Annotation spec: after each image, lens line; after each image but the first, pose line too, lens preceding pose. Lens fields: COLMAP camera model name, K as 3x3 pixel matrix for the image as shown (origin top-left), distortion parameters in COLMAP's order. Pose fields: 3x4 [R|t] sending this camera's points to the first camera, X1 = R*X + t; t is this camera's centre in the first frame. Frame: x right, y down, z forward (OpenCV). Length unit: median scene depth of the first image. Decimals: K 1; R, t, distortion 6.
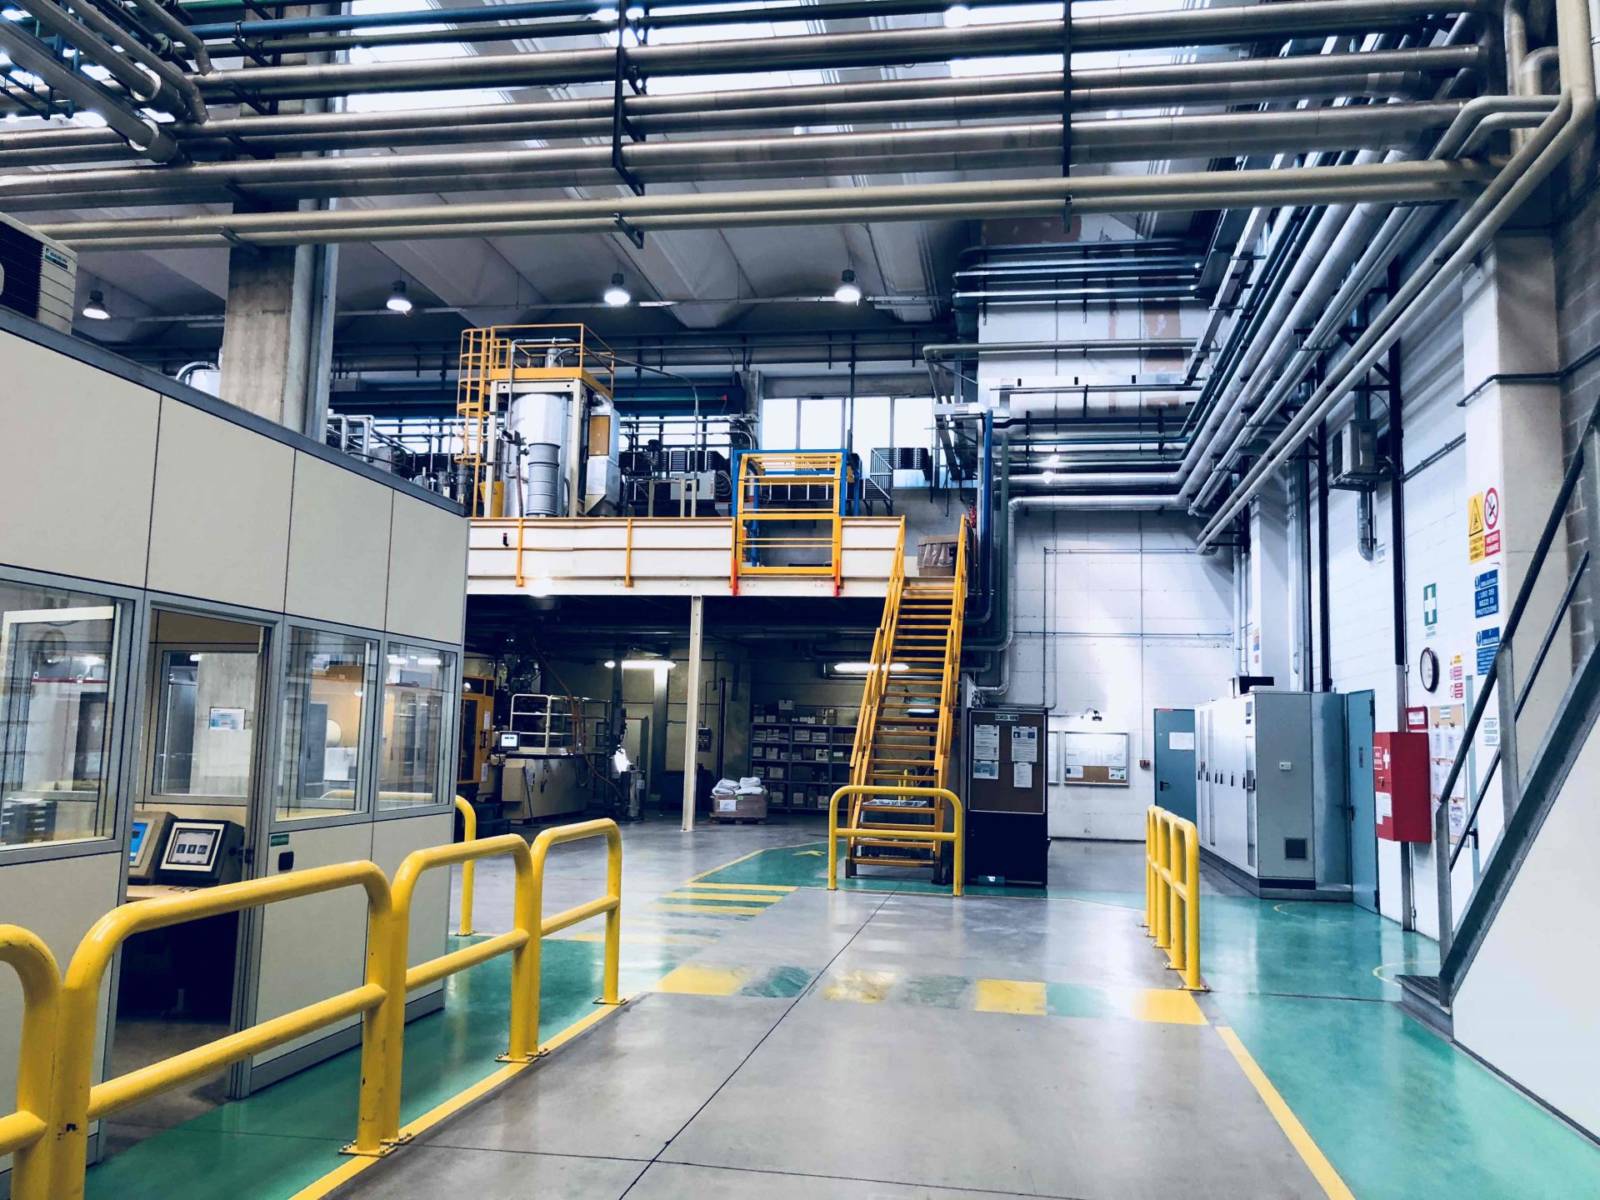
lens RADIAL K [[1302.7, 0, 796.0], [0, 1302.7, 594.5], [0, 0, 1]] dist [0.068723, -0.081712]
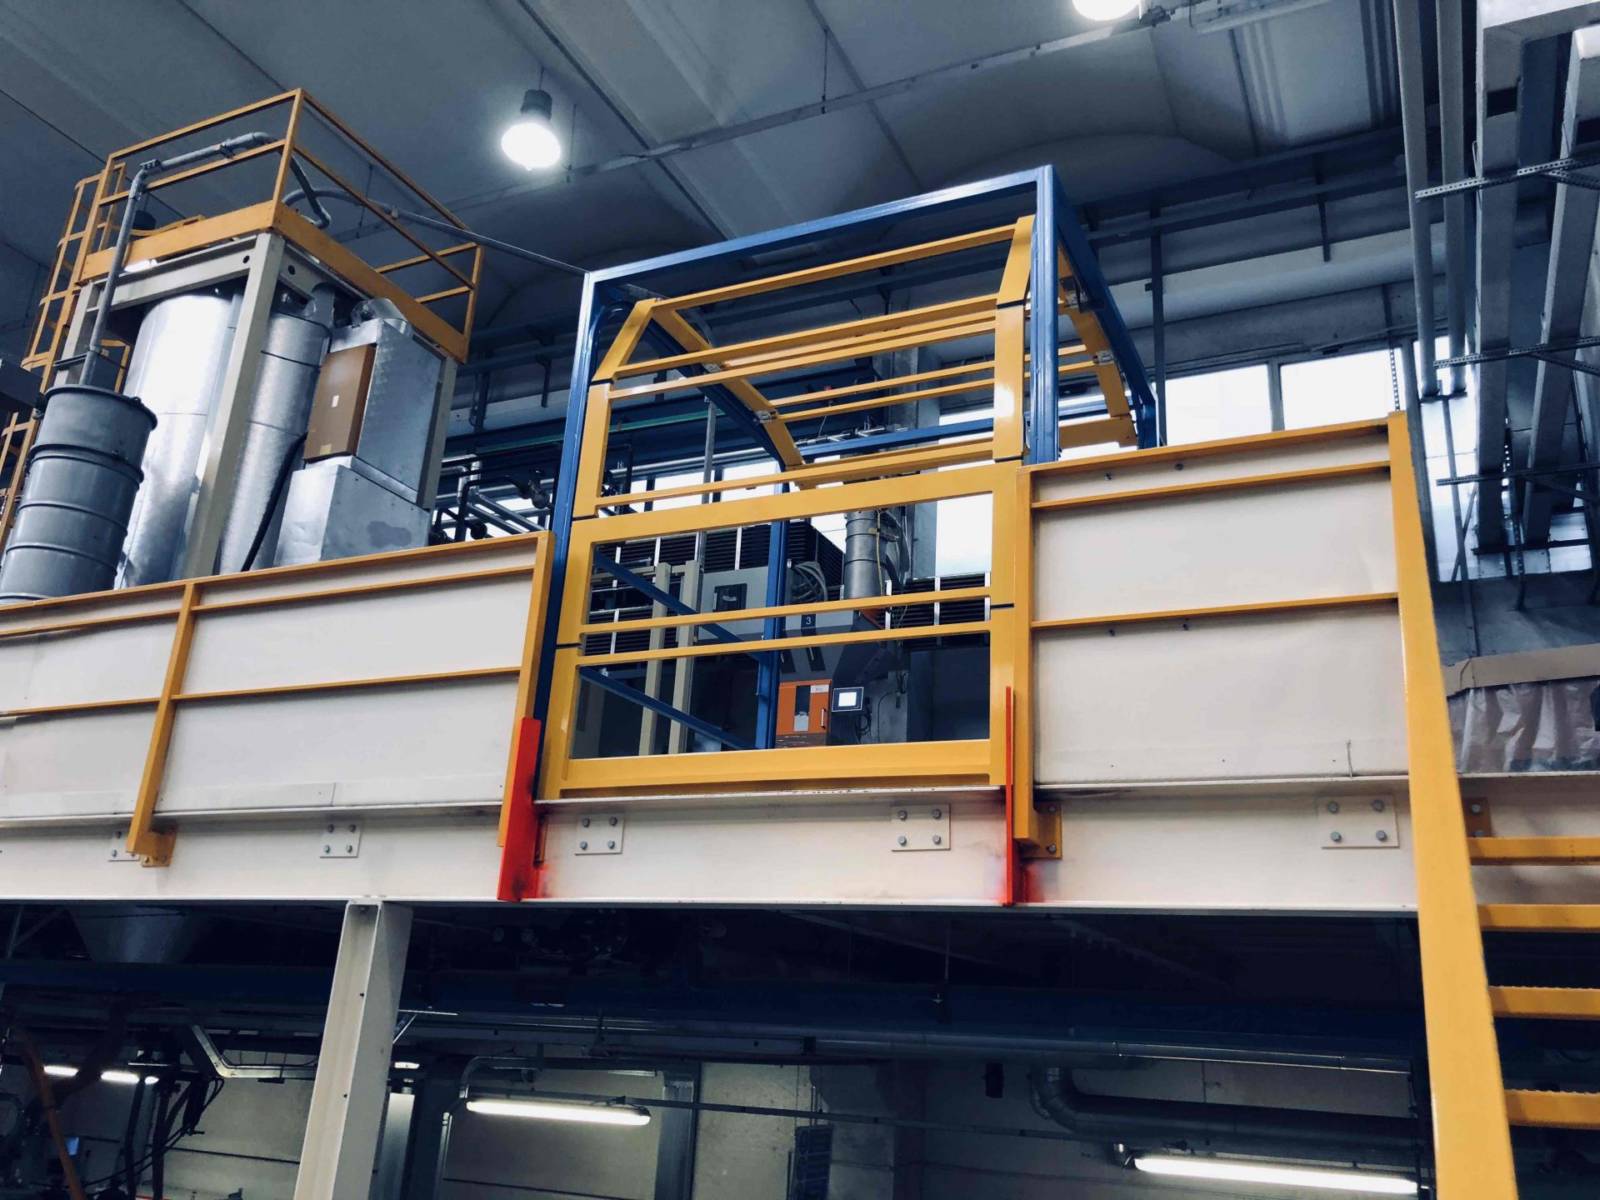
lens RADIAL K [[1310.7, 0, 809.8], [0, 1310.7, 592.9], [0, 0, 1]] dist [0.008460, 0.002582]
pose [[0.963359, -0.061271, -0.261124, 0.047881], [-0.001325, 0.972459, -0.233070, 0.001434], [0.268212, 0.224877, 0.936746, 0.751523]]
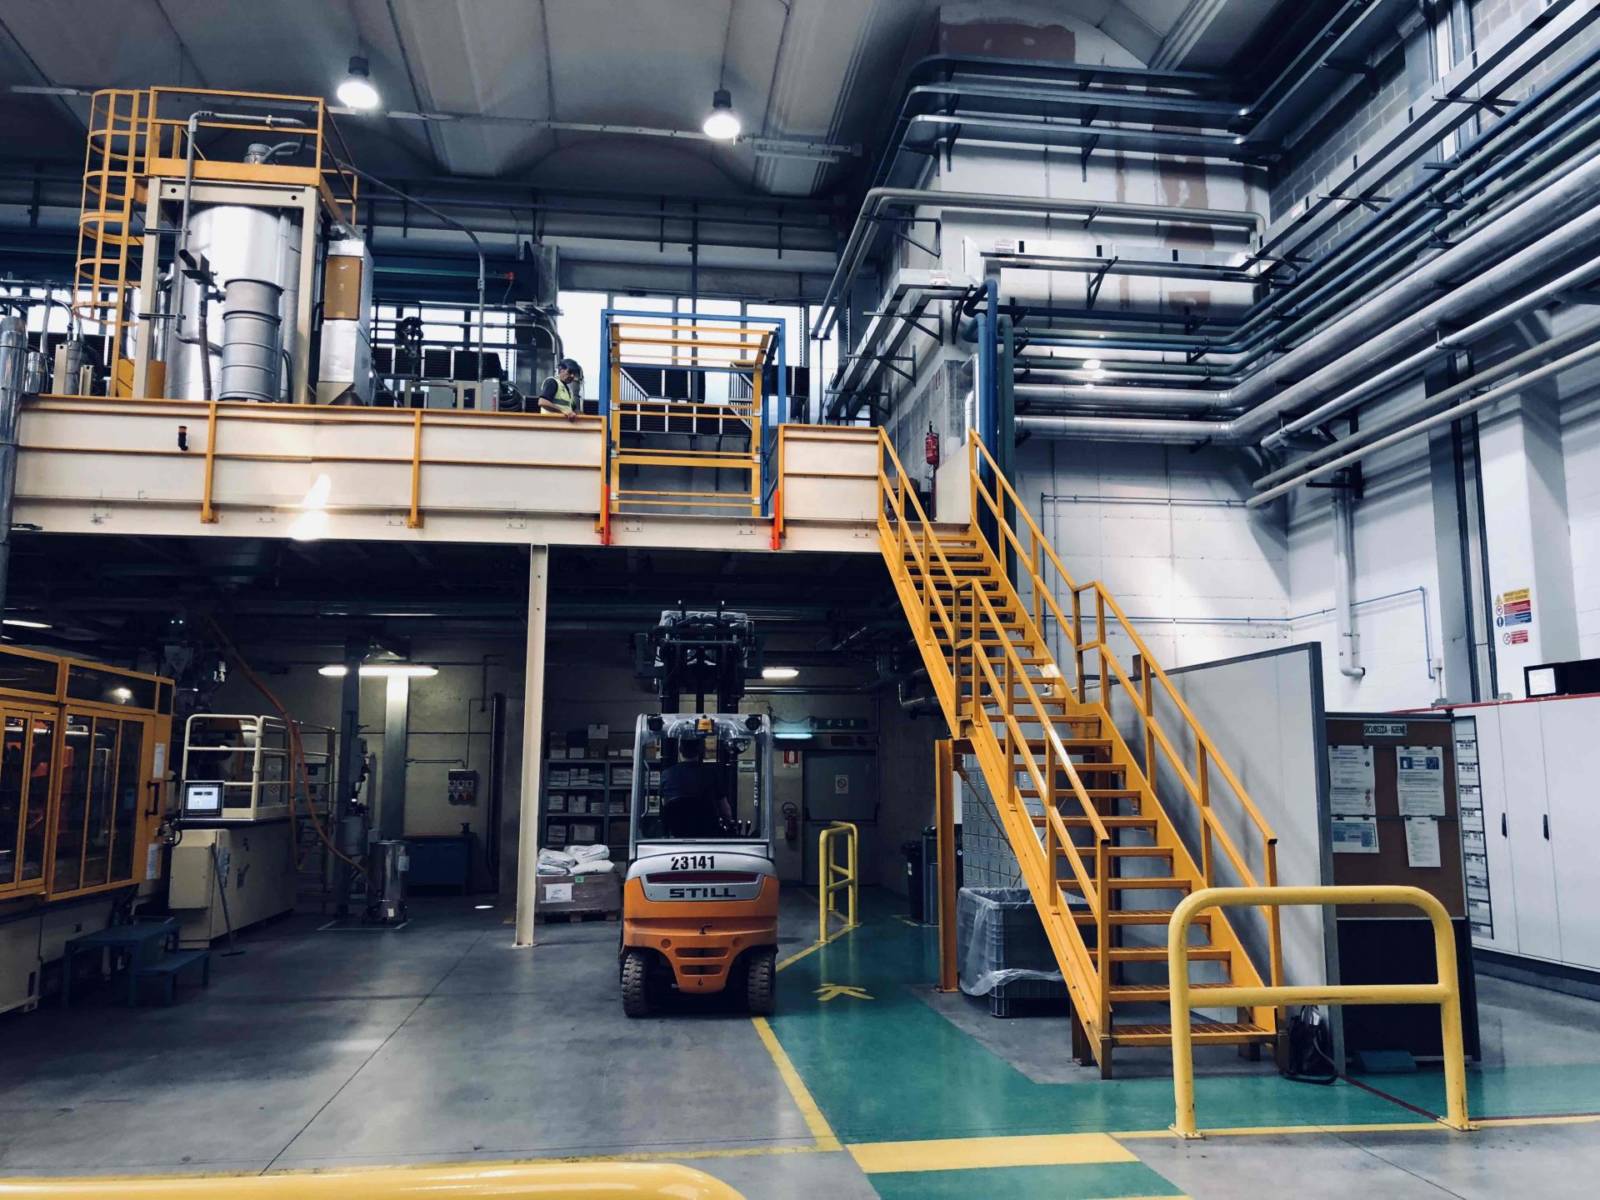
lens RADIAL K [[1310.7, 0, 809.8], [0, 1310.7, 592.9], [0, 0, 1]] dist [0.008460, 0.002582]
pose [[0.952394, 0.017942, 0.304343, -0.130469], [-0.009321, 0.999514, -0.029756, 0.036827], [-0.304729, 0.025502, 0.952098, 0.366136]]
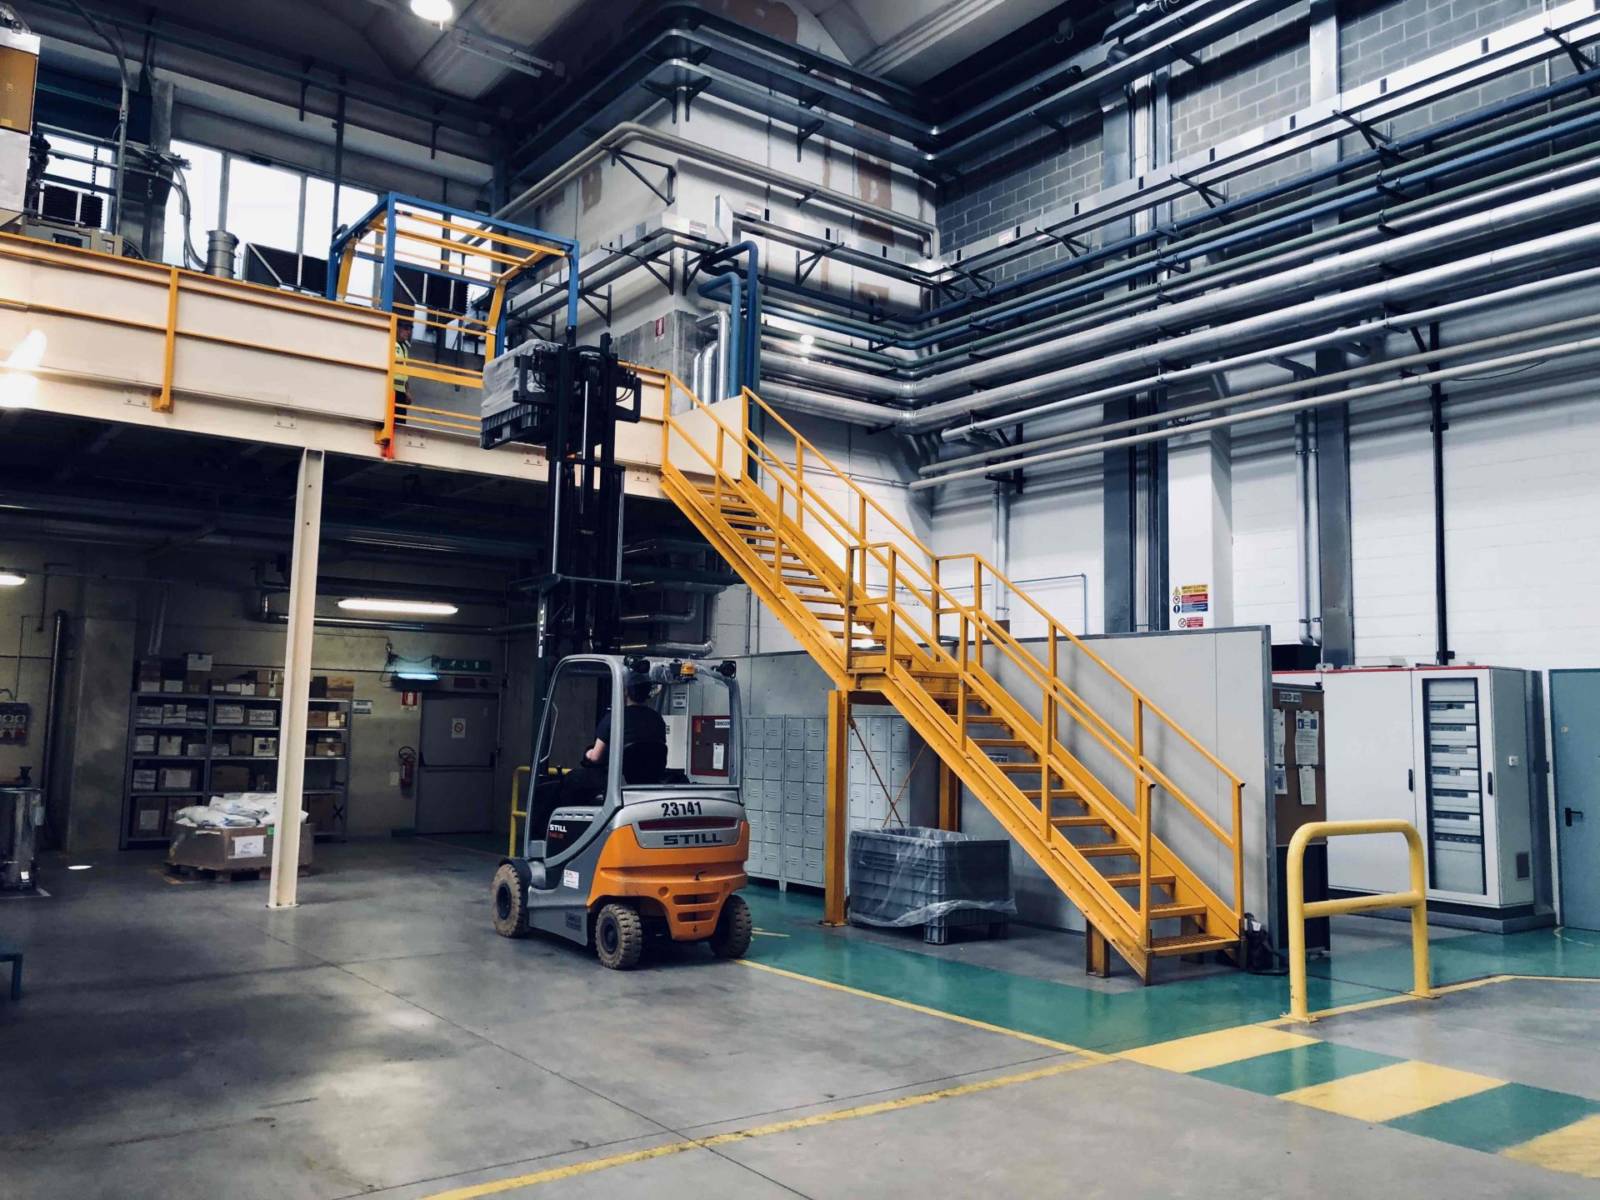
lens RADIAL K [[1310.7, 0, 809.8], [0, 1310.7, 592.9], [0, 0, 1]] dist [0.008460, 0.002582]
pose [[0.680051, 0.064899, 0.730287, -0.297038], [-0.081837, 0.996569, -0.012355, 0.044521], [-0.728583, -0.051362, 0.683029, 0.462760]]
